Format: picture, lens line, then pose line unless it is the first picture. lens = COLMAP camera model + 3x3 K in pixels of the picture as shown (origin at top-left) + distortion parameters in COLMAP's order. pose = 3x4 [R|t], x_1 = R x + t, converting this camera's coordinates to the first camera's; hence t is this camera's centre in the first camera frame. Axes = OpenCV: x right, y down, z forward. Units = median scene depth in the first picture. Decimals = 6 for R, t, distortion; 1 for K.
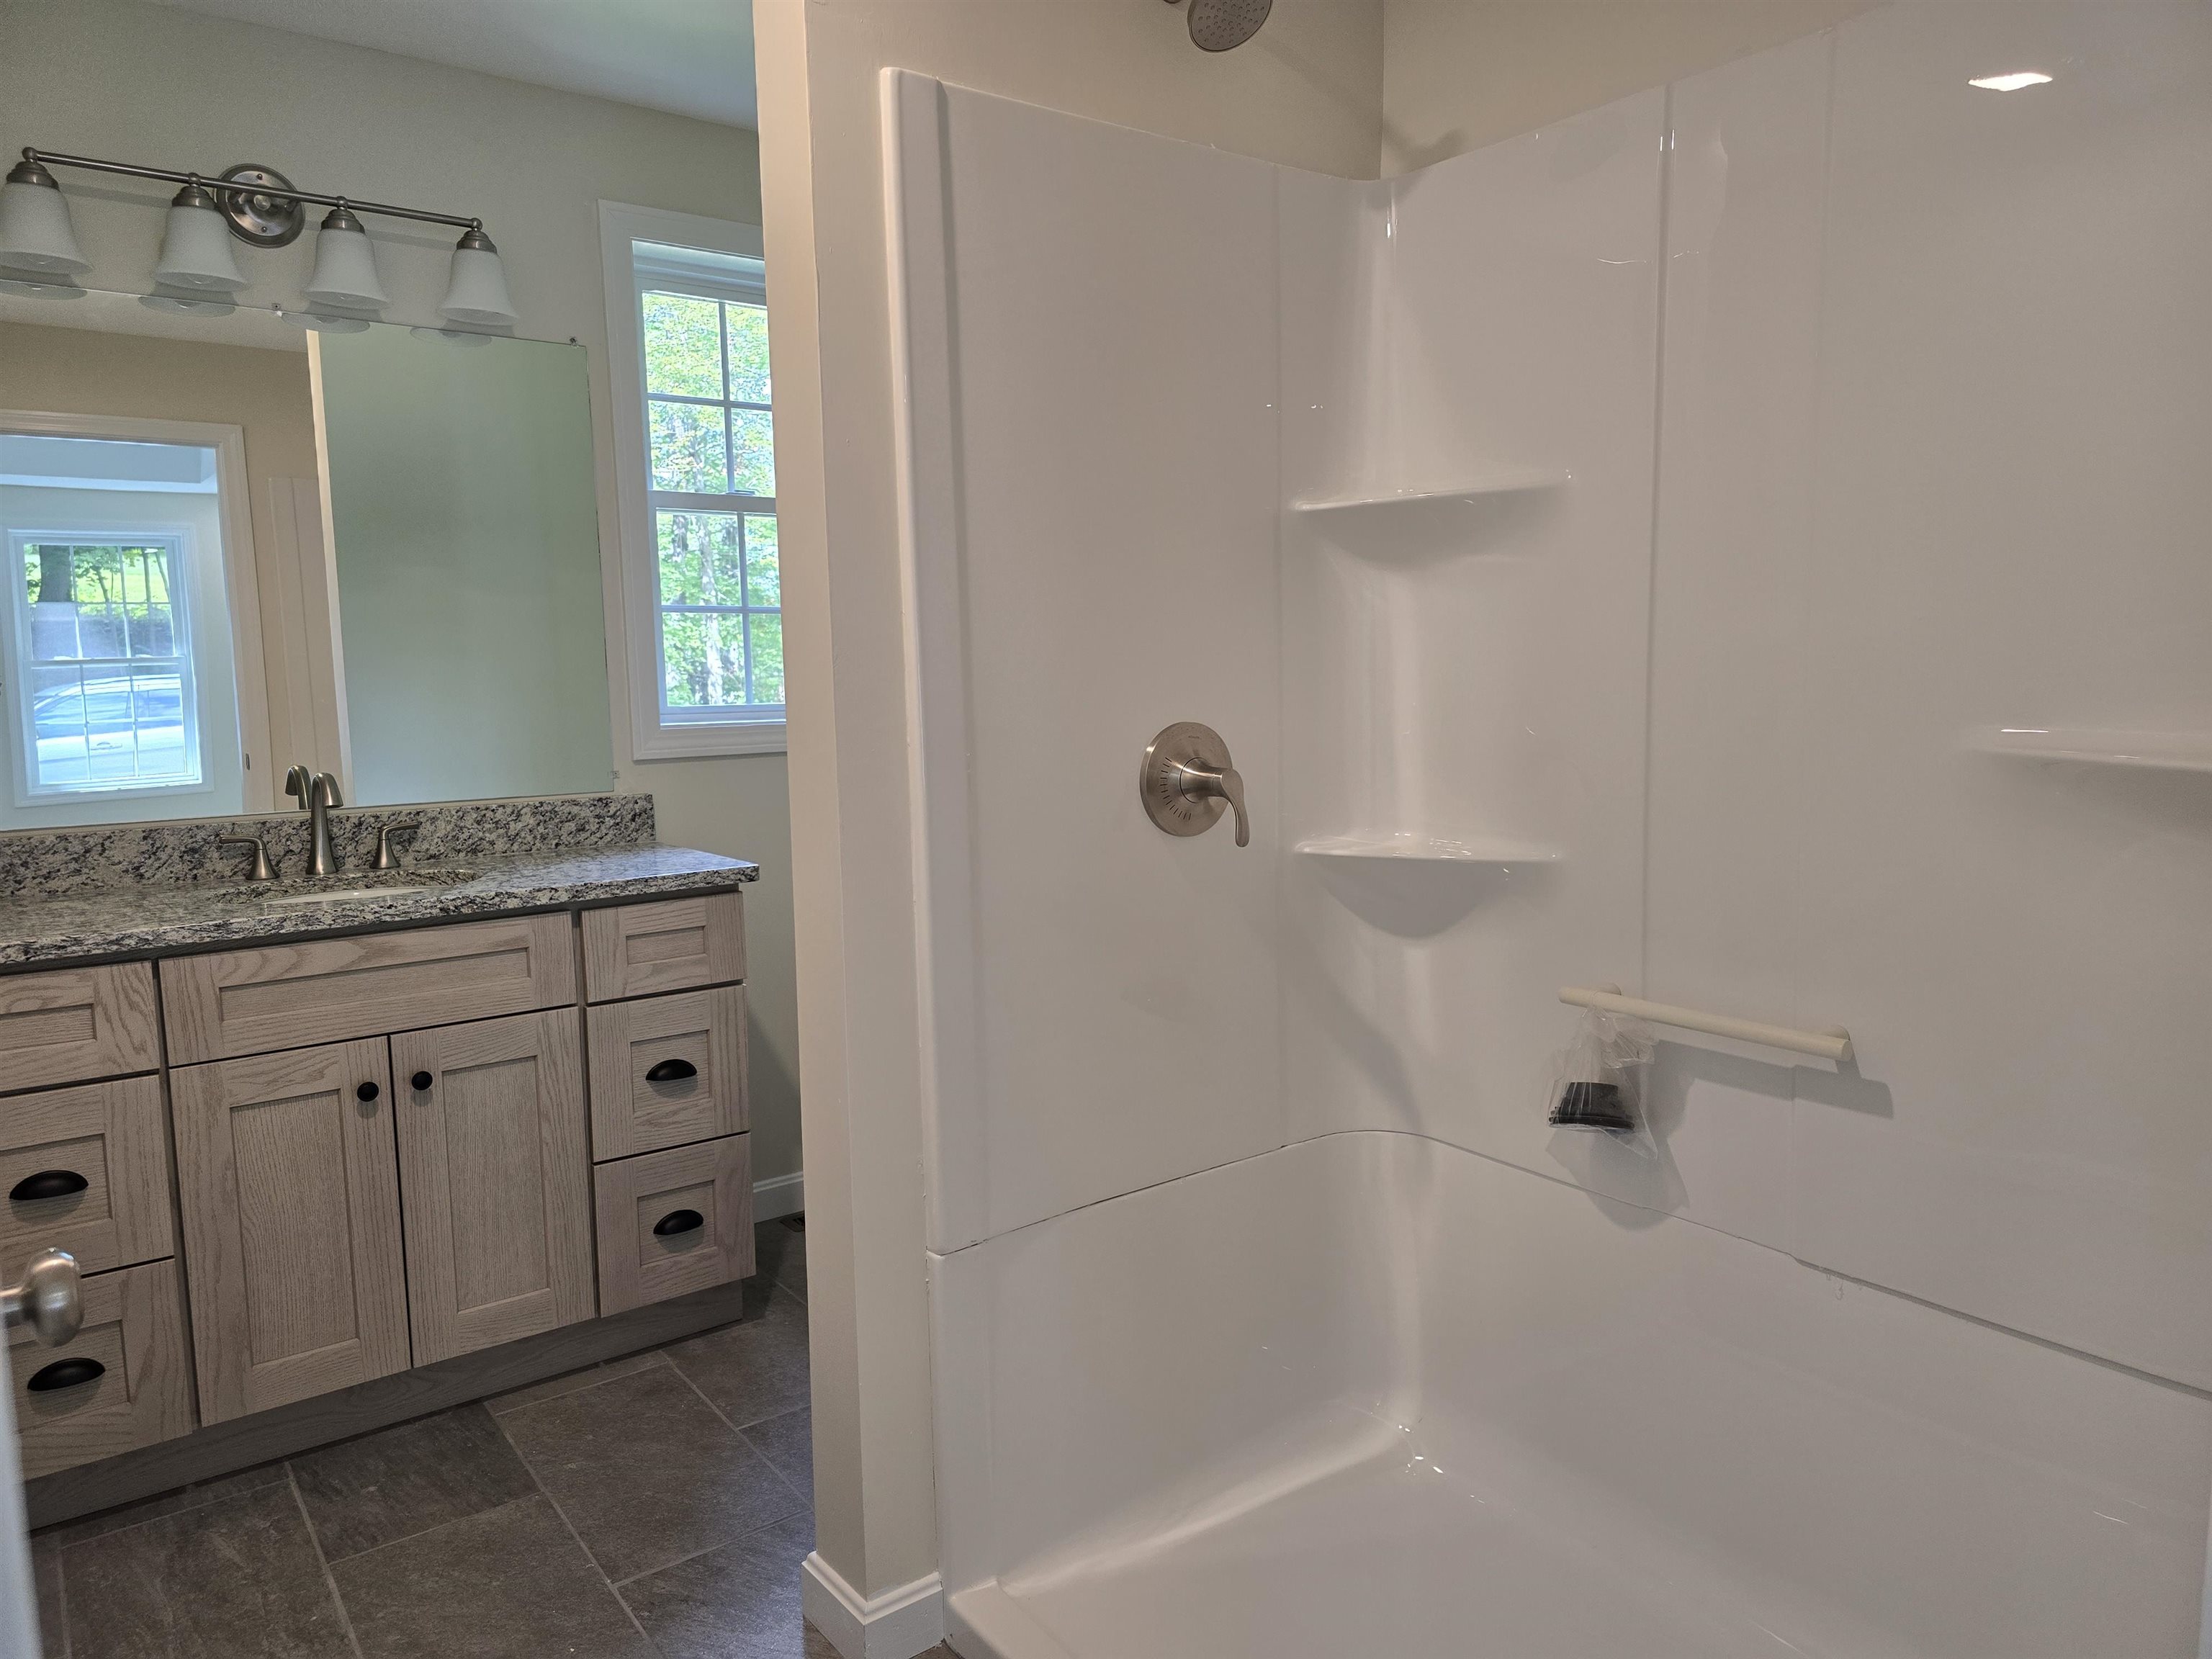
lens RADIAL K [[1480.4, 0, 1107.5], [0, 1480.4, 844.6], [0, 0, 1]] dist [0.063659, -0.050045]
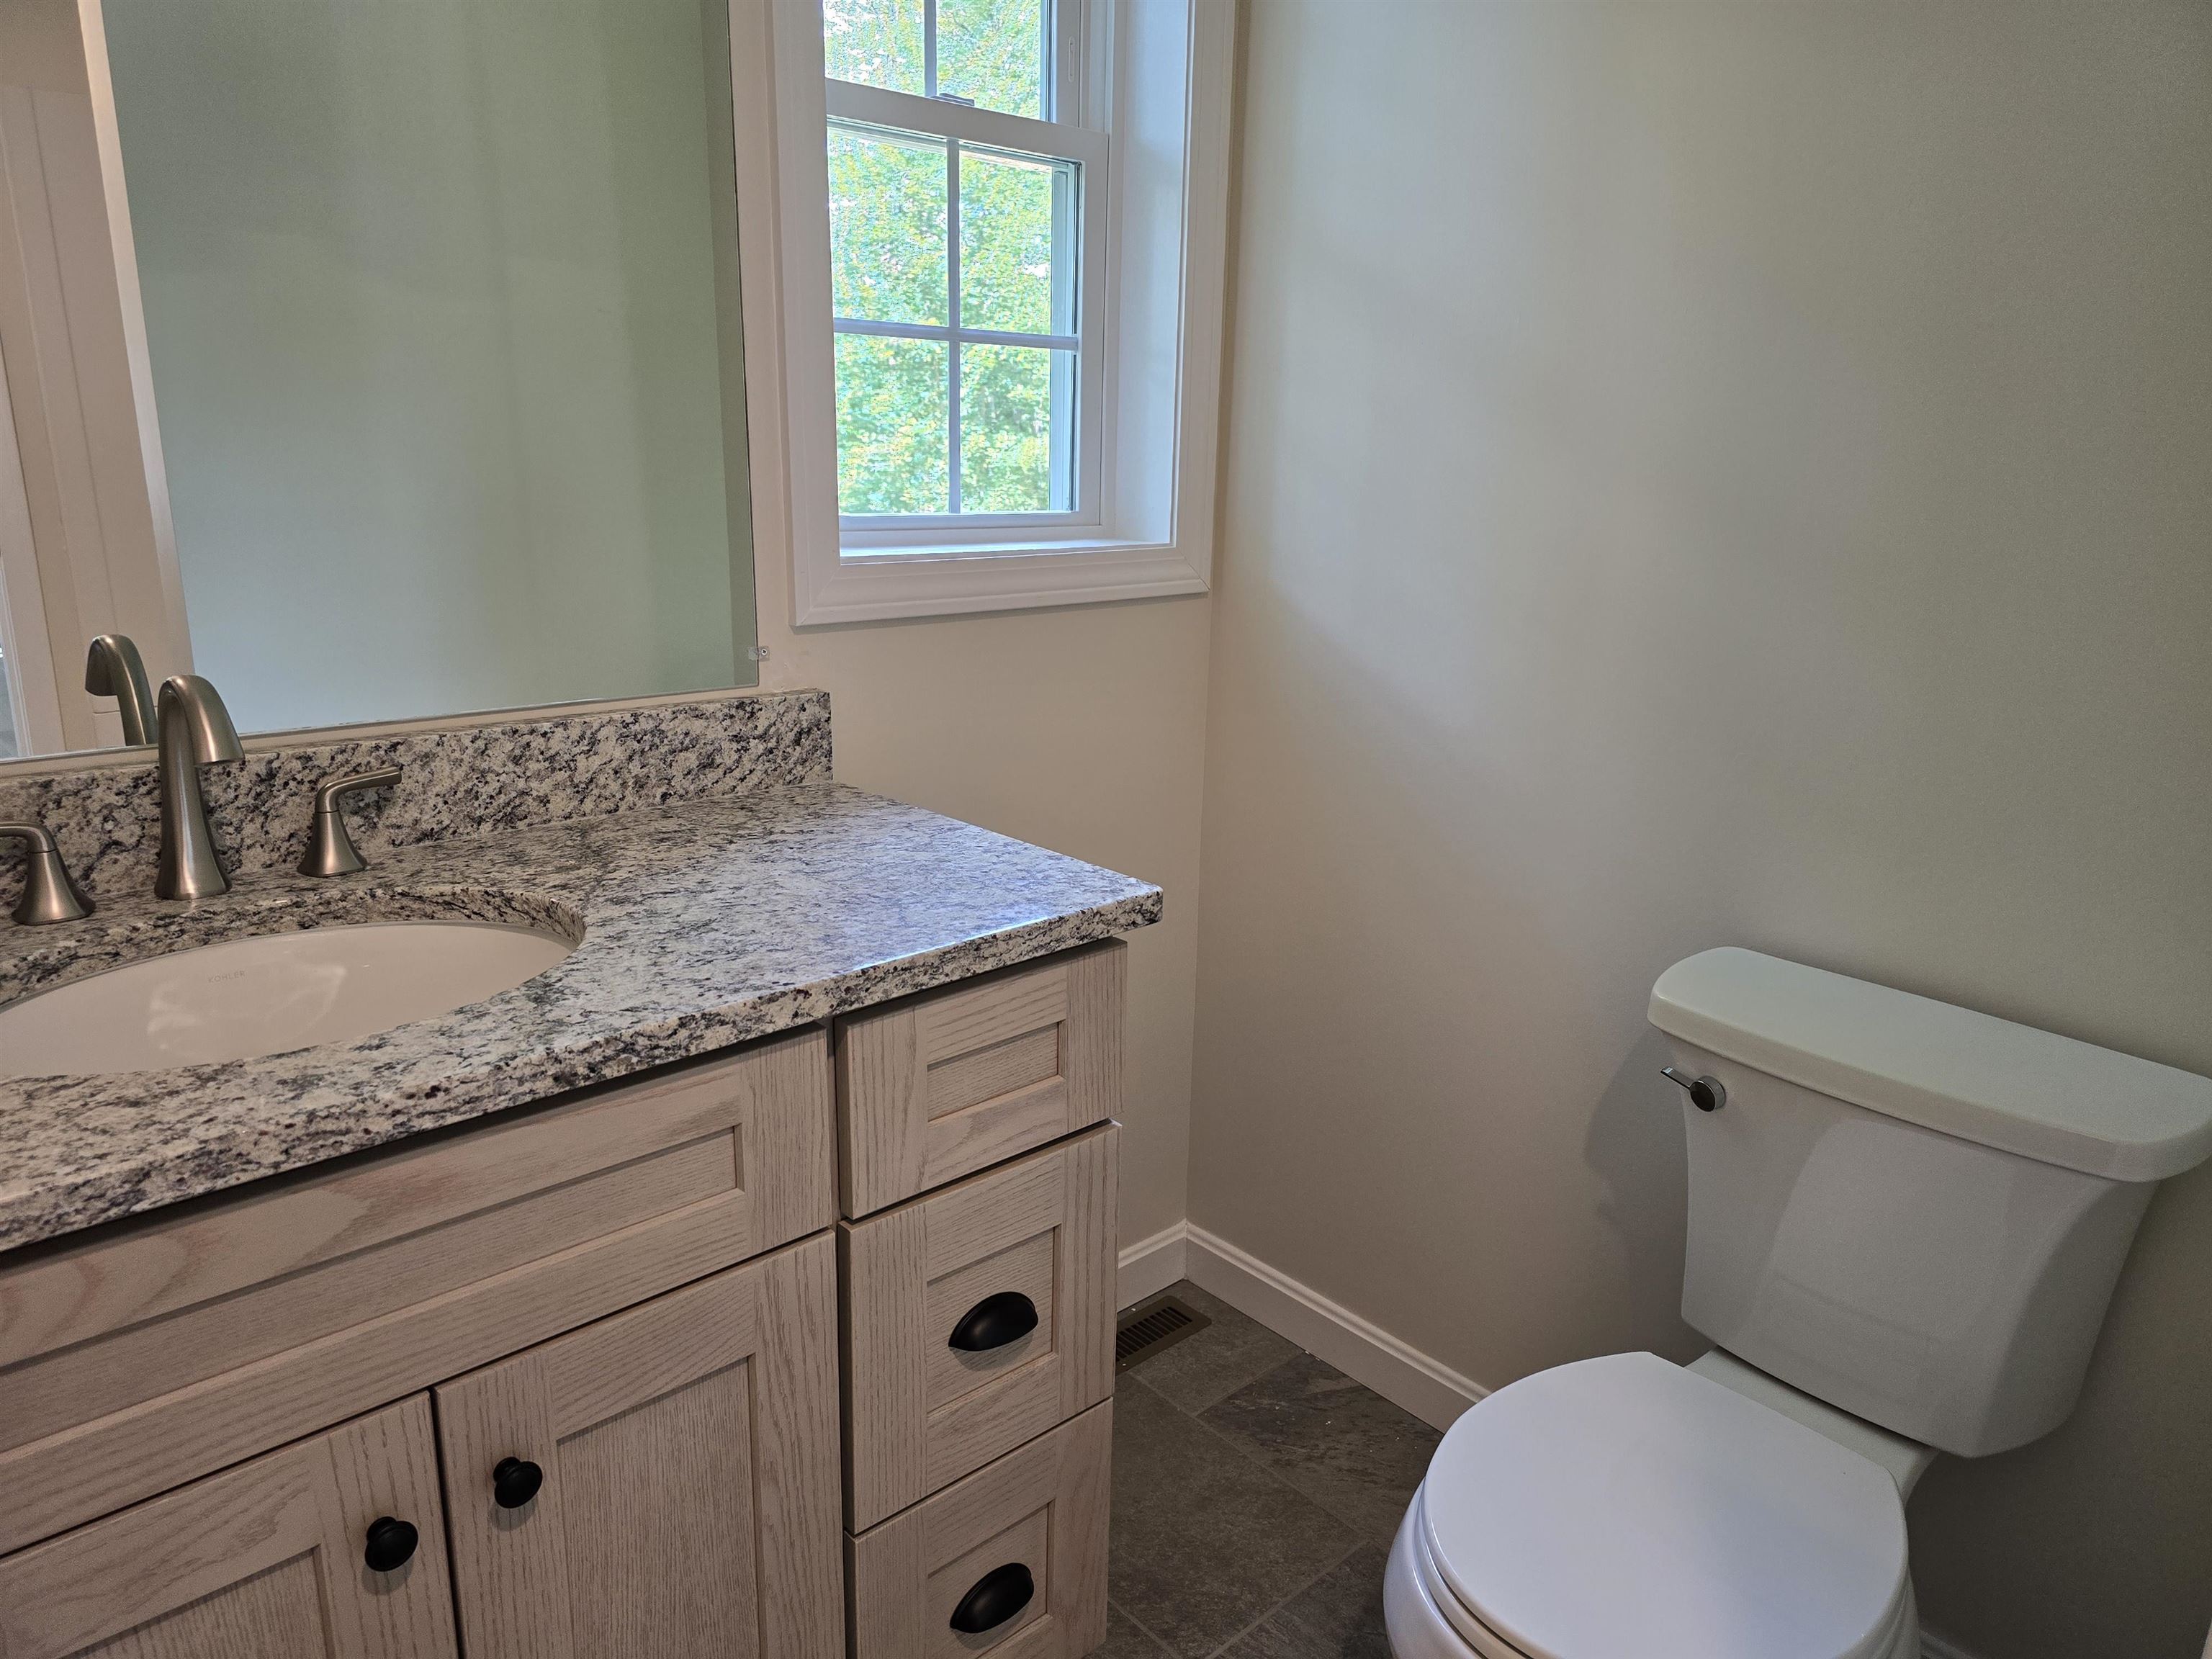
lens RADIAL K [[1480.4, 0, 1120.6], [0, 1480.4, 838.2], [0, 0, 1]] dist [0.063659, -0.050045]
pose [[0.993138, 0.011590, 0.116374, -0.303757], [-0.028413, 0.989175, 0.143963, -0.070478], [-0.113446, -0.146282, 0.982717, 0.534072]]
